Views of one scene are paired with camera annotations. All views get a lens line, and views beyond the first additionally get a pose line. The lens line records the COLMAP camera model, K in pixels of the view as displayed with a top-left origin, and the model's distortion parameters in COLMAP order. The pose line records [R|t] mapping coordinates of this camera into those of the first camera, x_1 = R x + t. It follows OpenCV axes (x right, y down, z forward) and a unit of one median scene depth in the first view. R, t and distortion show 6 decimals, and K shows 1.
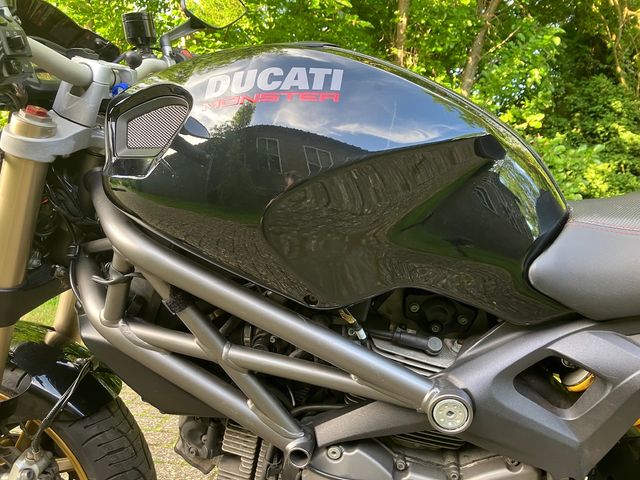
lens RADIAL K [[537.9, 0, 315.7], [0, 537.9, 235.8], [0, 0, 1]] dist [0.033866, -0.041403]
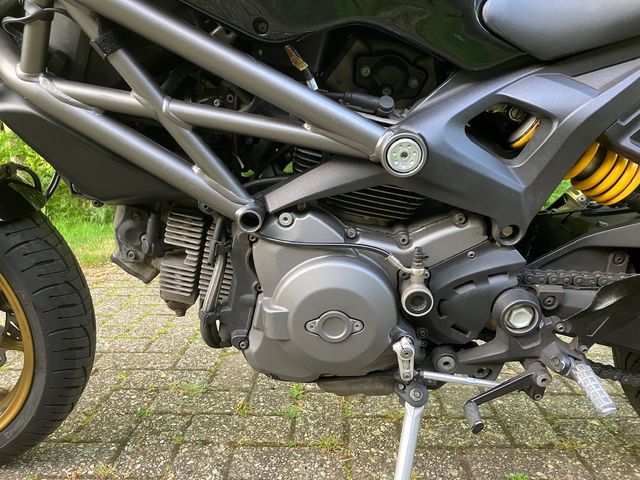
lens RADIAL K [[537.9, 0, 318.8], [0, 537.9, 233.7], [0, 0, 1]] dist [0.033866, -0.041403]
pose [[0.989056, -0.030752, 0.144297, -0.048050], [0.014681, 0.993695, 0.111149, 0.325086], [-0.146805, -0.107814, 0.983272, 0.033133]]
